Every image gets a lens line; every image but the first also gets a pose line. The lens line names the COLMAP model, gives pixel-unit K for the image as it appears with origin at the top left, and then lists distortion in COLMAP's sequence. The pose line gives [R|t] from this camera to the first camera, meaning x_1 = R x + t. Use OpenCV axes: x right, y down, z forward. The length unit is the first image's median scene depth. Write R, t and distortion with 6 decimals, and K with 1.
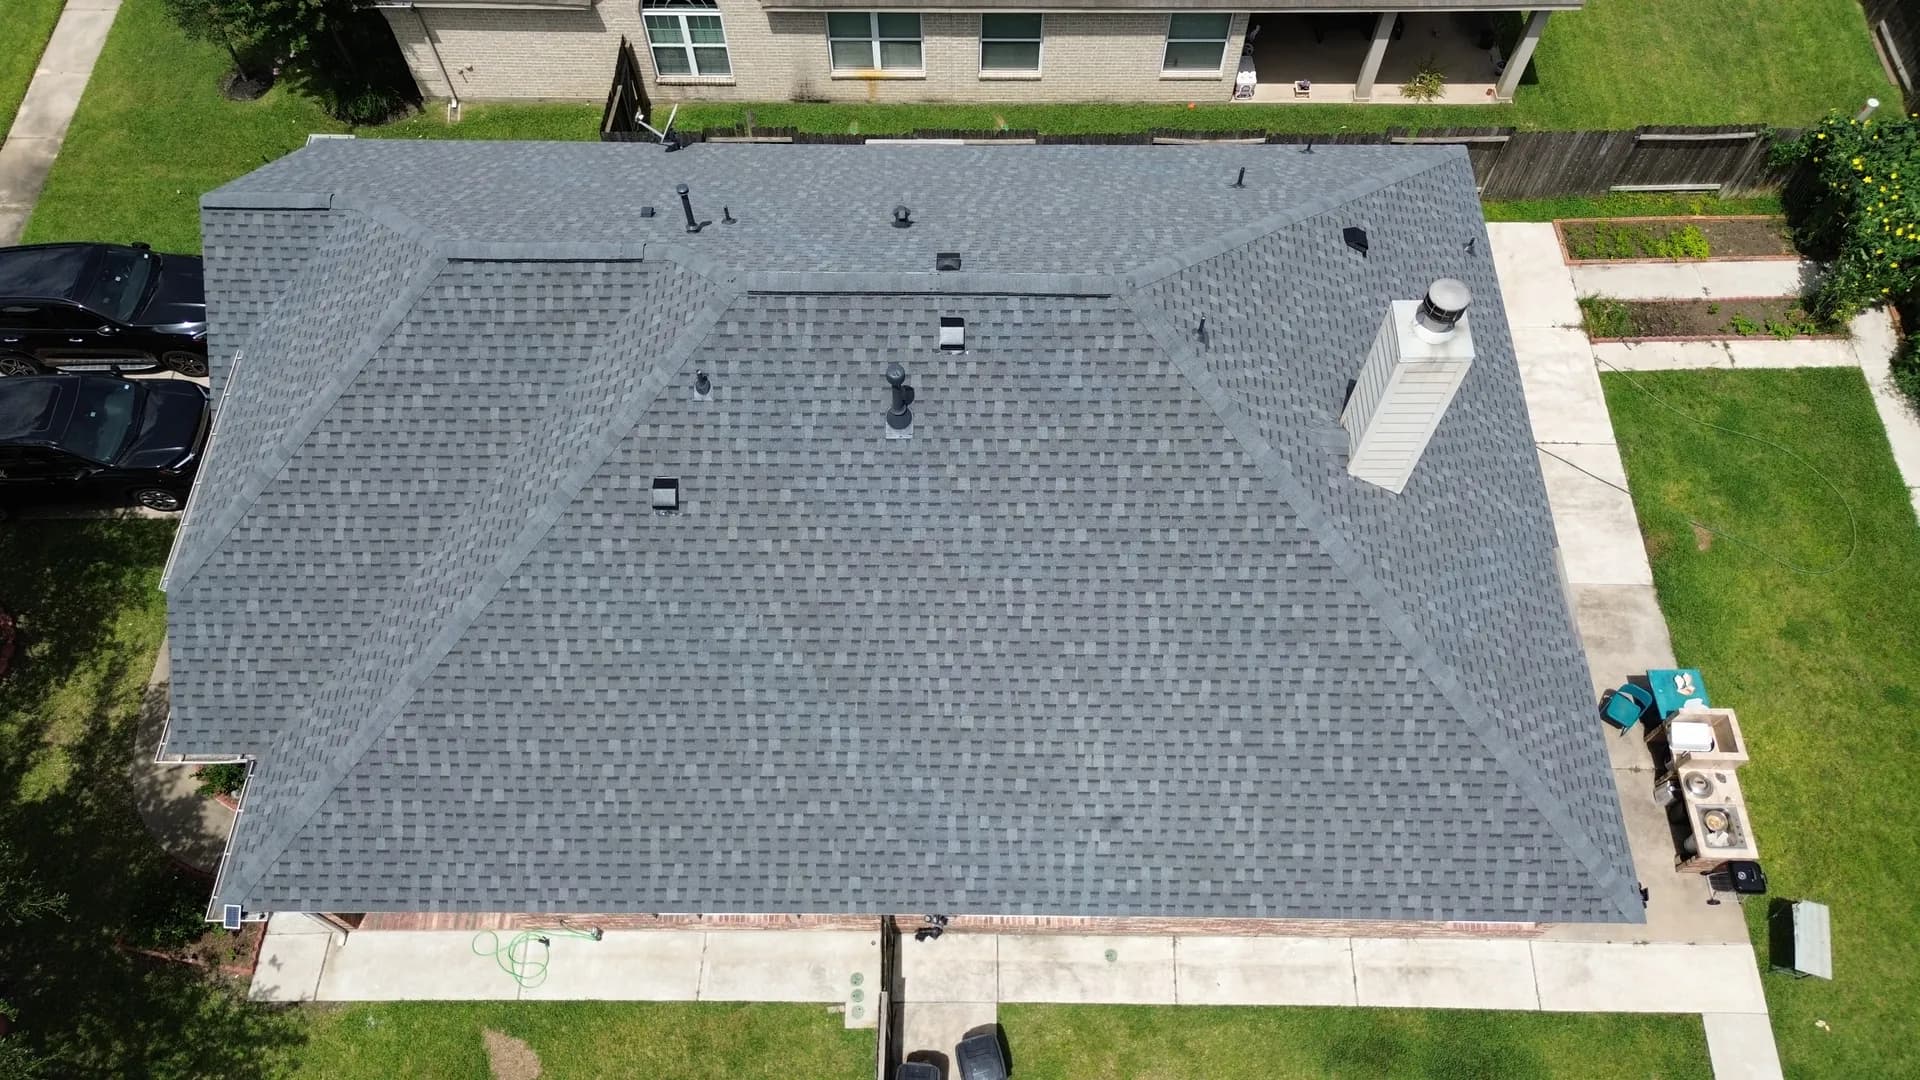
lens RADIAL K [[1361.2, 0, 960.0], [0, 1361.2, 540.0], [0, 0, 1]] dist [0.110864, -0.114938]
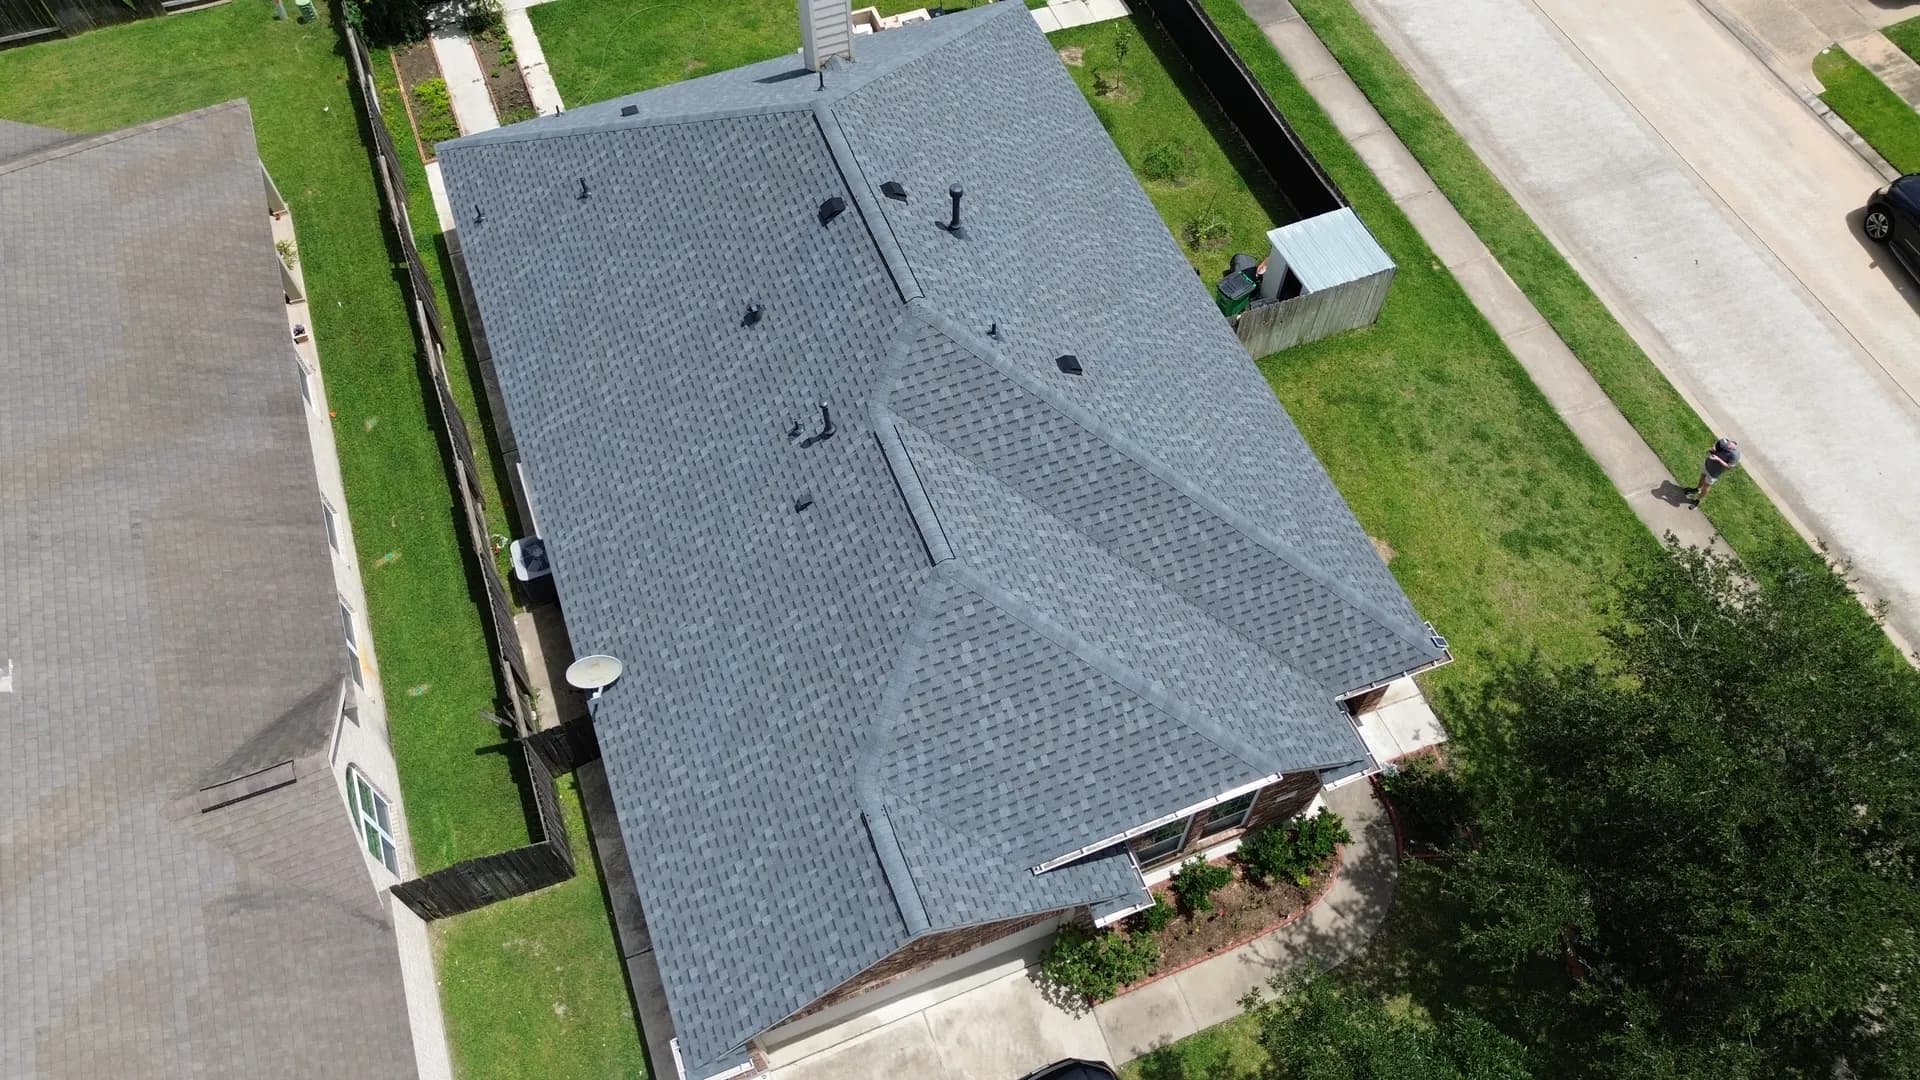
lens RADIAL K [[1363.0, 0, 960.0], [0, 1363.0, 540.0], [0, 0, 1]] dist [0.083457, -0.075138]
pose [[-0.376816, -0.785494, 0.490926, -0.933699], [0.810964, -0.023655, 0.584617, -0.870562], [-0.447601, 0.618417, 0.645921, 0.316477]]
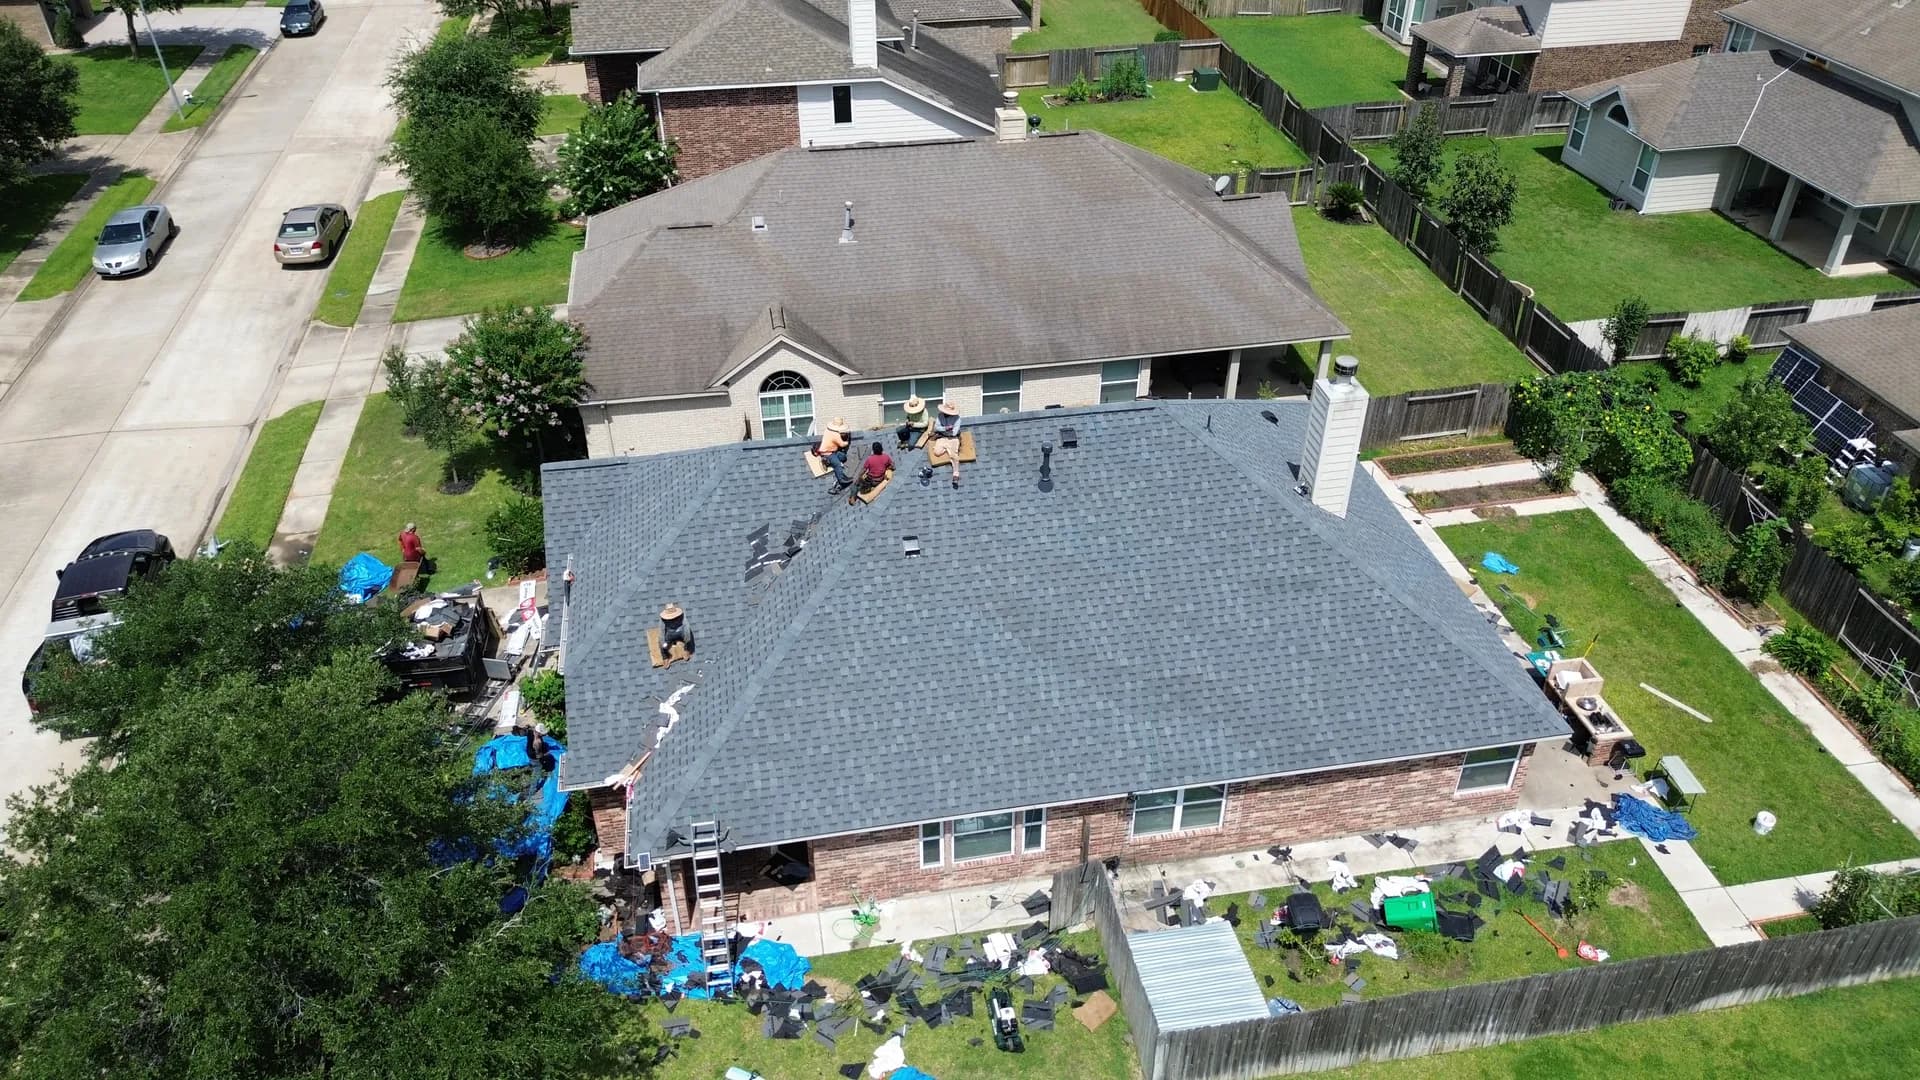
lens RADIAL K [[1411.5, 0, 960.0], [0, 1411.5, 540.0], [0, 0, 1]] dist [0.169017, -0.197164]
pose [[0.980552, -0.103556, 0.166714, -0.424862], [0.166789, 0.887396, -0.429778, 0.663204], [-0.103435, 0.449226, 0.887411, -0.453042]]
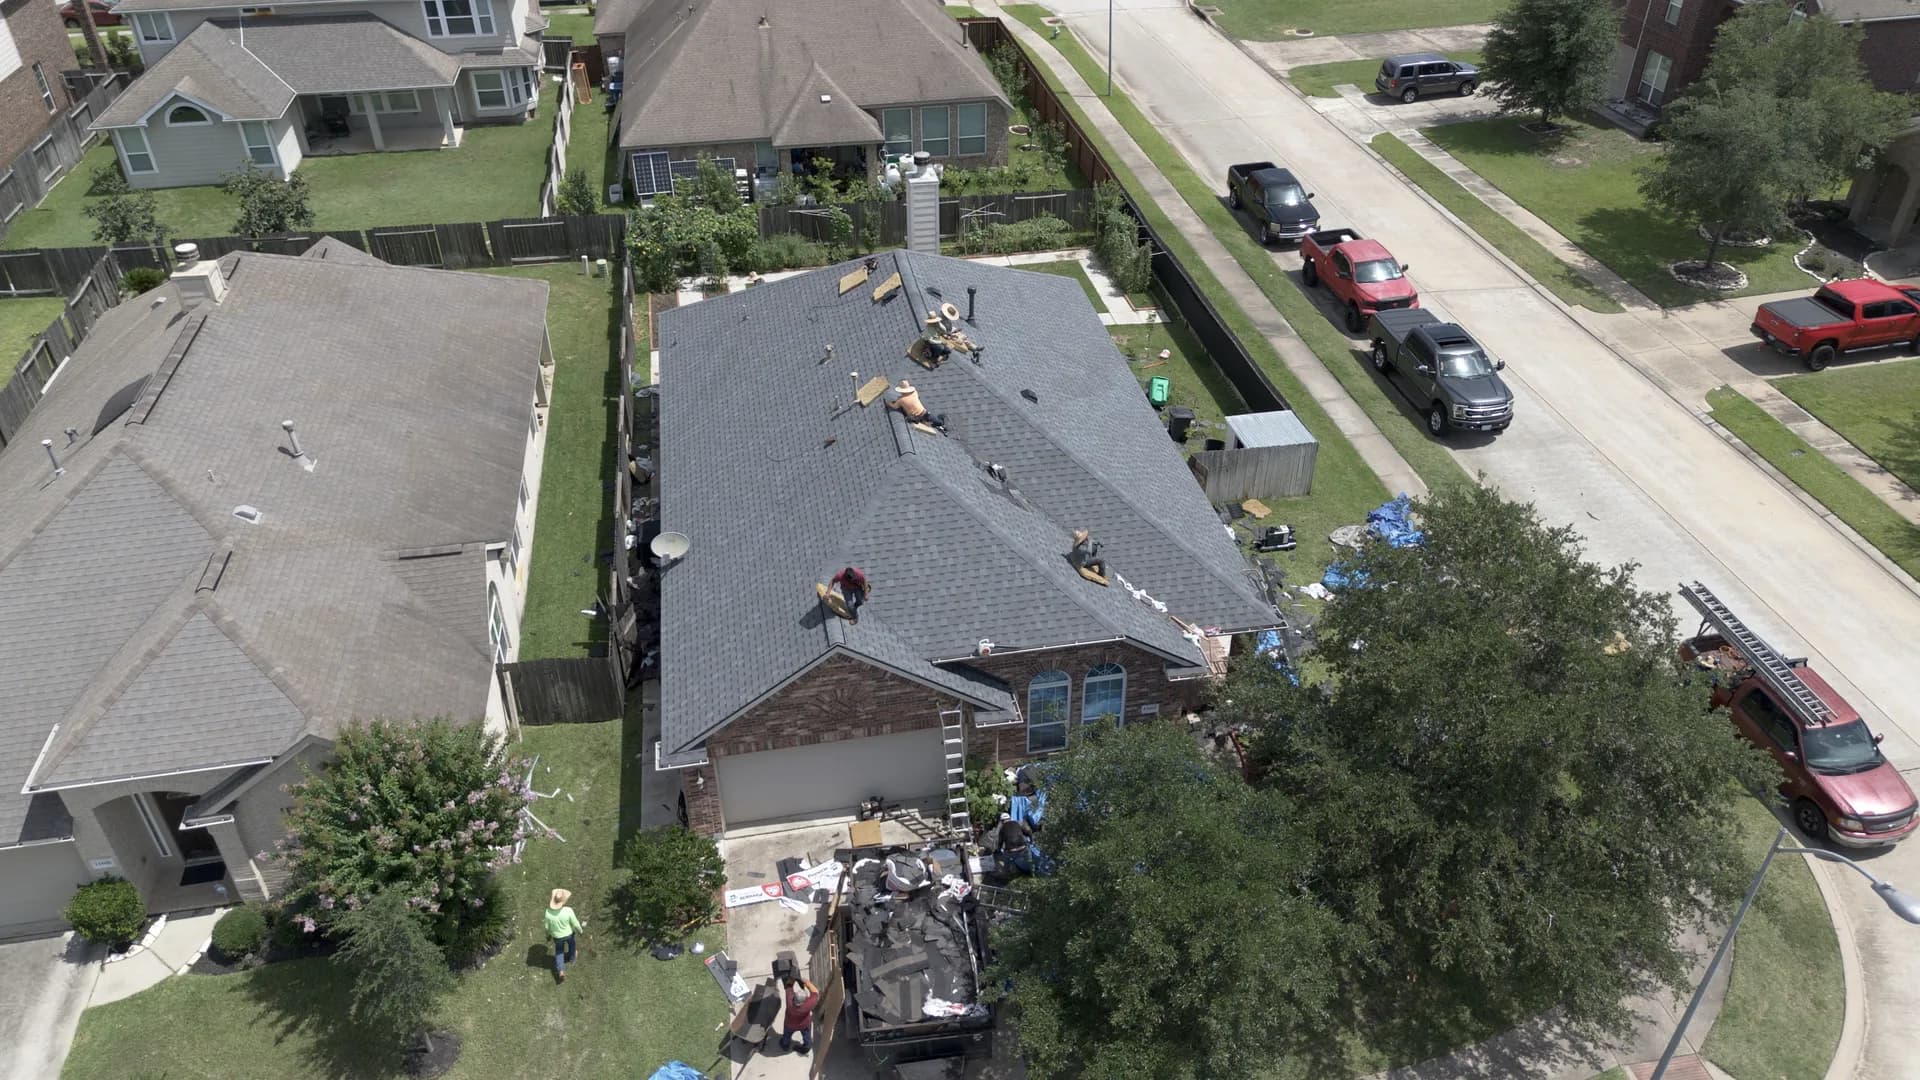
lens RADIAL K [[1361.2, 0, 960.0], [0, 1361.2, 540.0], [0, 0, 1]] dist [0.110864, -0.114938]
pose [[-0.191769, -0.565787, 0.801941, -1.781794], [0.861217, 0.294851, 0.413967, -0.831393], [-0.470670, 0.770031, 0.430722, 0.387888]]
